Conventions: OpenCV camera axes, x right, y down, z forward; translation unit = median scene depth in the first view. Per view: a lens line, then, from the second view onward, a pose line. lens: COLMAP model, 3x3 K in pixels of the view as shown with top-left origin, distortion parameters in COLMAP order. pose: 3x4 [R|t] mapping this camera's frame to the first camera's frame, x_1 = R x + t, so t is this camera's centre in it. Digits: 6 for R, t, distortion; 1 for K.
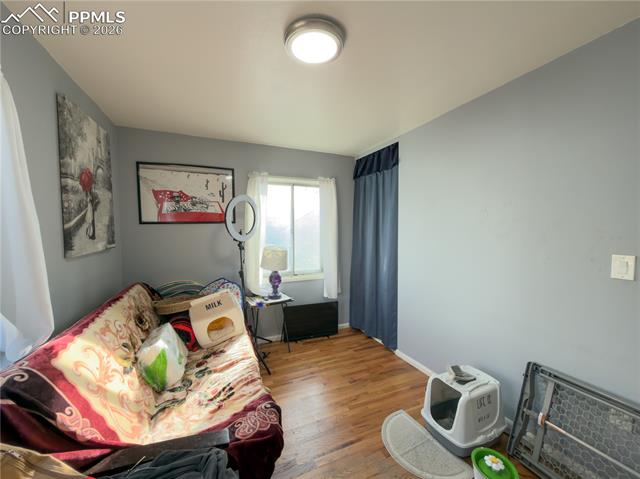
lens RADIAL K [[254.9, 0, 321.0], [0, 254.9, 240.2], [0, 0, 1]] dist [-0.000304, -0.000148]
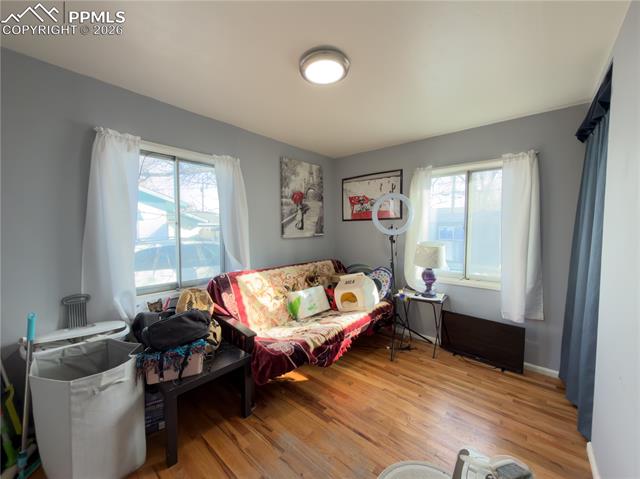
lens RADIAL K [[254.9, 0, 321.0], [0, 254.9, 240.2], [0, 0, 1]] dist [-0.000304, -0.000148]
pose [[0.427455, 0.050340, -0.902634, 0.575789], [-0.045095, 0.998393, 0.034326, 0.001777], [0.902911, 0.026031, 0.429039, 0.254589]]
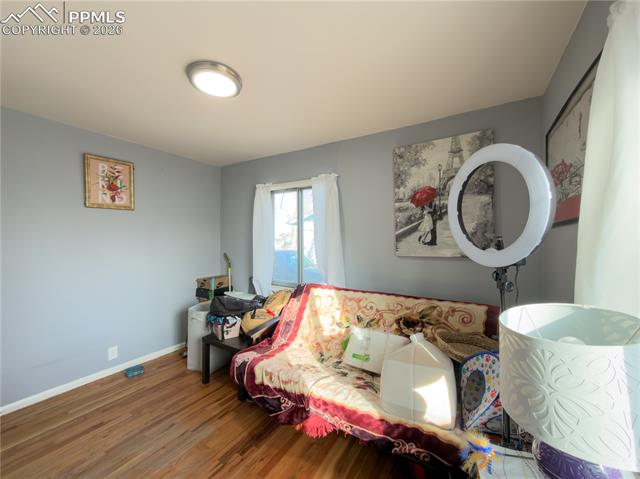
lens RADIAL K [[254.9, 0, 321.0], [0, 254.9, 240.2], [0, 0, 1]] dist [-0.000304, -0.000148]
pose [[-0.816352, 0.013301, -0.577401, 0.138029], [-0.020129, 0.998472, 0.051459, -0.055377], [0.577203, 0.053631, -0.814837, 1.195812]]
